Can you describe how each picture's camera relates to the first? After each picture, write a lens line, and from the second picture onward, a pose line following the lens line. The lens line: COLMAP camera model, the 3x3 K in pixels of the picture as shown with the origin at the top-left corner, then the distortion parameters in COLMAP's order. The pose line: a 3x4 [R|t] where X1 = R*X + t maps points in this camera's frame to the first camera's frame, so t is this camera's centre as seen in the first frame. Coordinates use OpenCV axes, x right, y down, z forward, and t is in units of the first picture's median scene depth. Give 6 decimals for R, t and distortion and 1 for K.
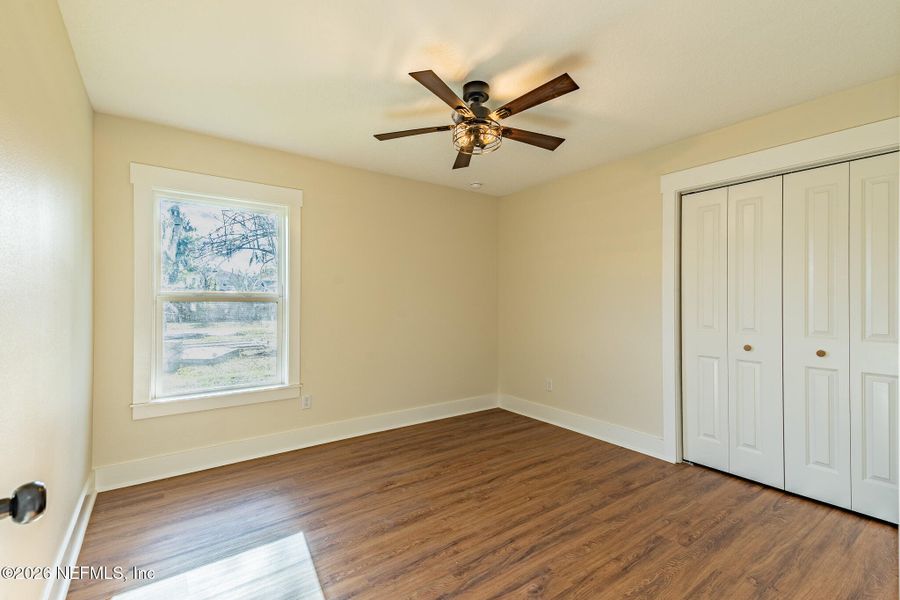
lens RADIAL K [[402.1, 0, 450.0], [0, 402.1, 300.0], [0, 0, 1]] dist [0.032757, -0.000735]
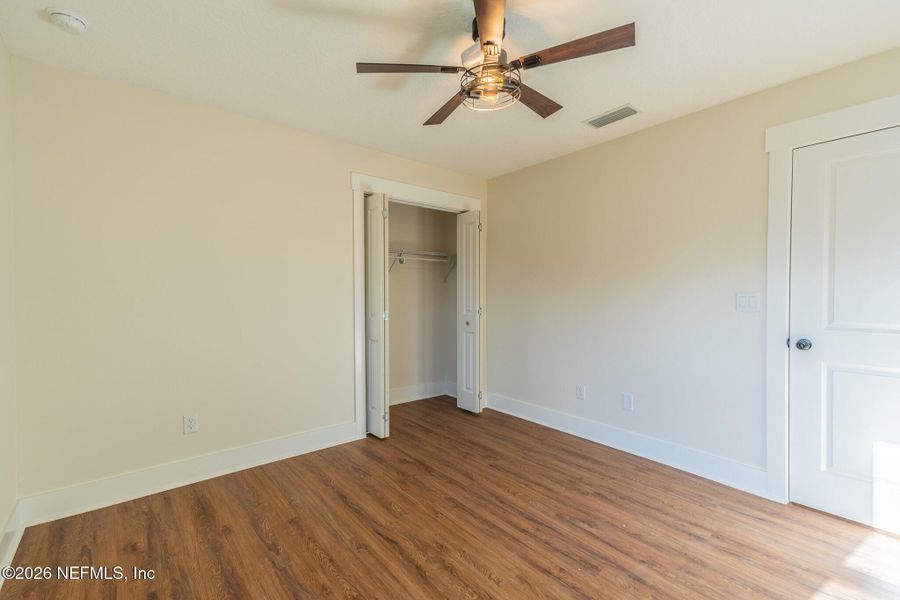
lens RADIAL K [[397.3, 0, 450.0], [0, 397.3, 300.0], [0, 0, 1]] dist [0.032716, -0.000236]
pose [[-0.063084, -0.016237, 0.997876, -0.685115], [-0.002048, 0.999868, 0.016140, 0.008561], [-0.998006, -0.001025, -0.063109, 1.052812]]
